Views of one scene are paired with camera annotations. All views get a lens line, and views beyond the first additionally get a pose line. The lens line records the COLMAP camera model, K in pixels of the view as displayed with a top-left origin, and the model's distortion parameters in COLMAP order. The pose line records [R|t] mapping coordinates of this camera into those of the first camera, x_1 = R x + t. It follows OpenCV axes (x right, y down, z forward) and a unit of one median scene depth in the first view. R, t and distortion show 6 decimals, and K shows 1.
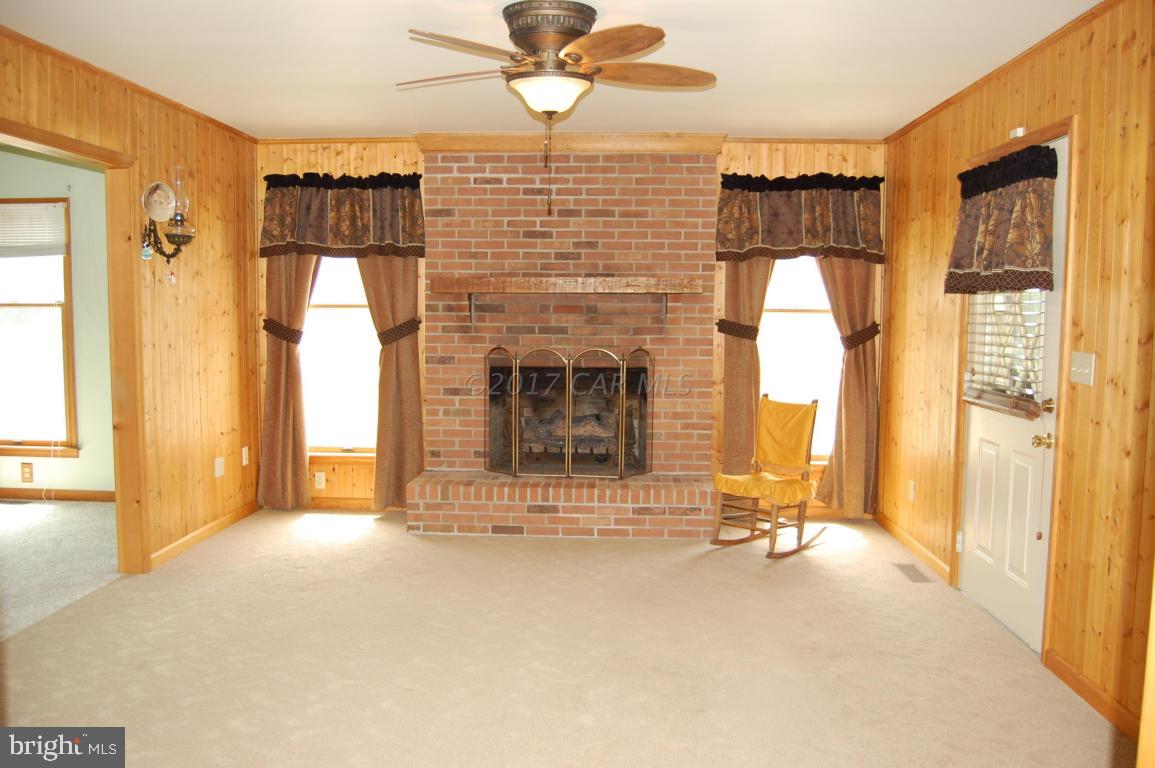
lens RADIAL K [[911.9, 0, 578.2], [0, 911.9, 372.9], [0, 0, 1]] dist [-0.078412, 0.015832]
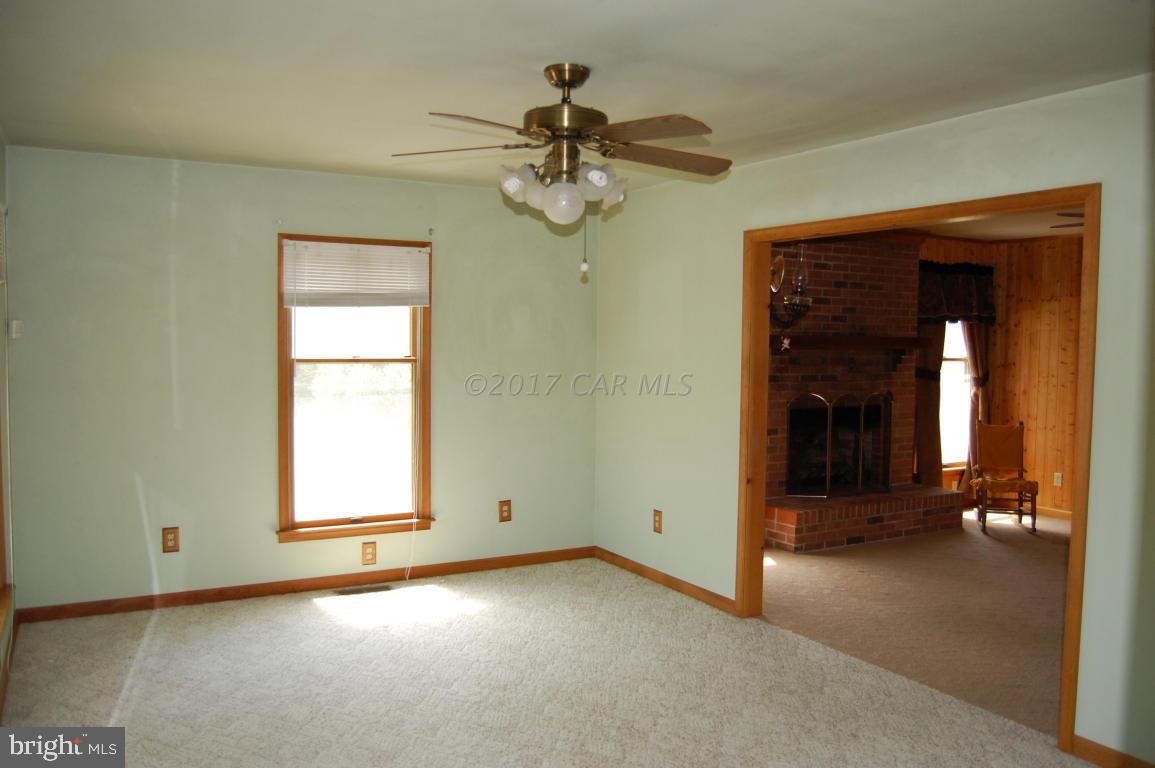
lens RADIAL K [[911.9, 0, 578.2], [0, 911.9, 372.9], [0, 0, 1]] dist [-0.078412, 0.015832]
pose [[0.844007, -0.018153, 0.536025, -0.989218], [0.039845, 0.998787, -0.028914, -0.032258], [-0.534850, 0.045761, 0.843707, 0.145249]]
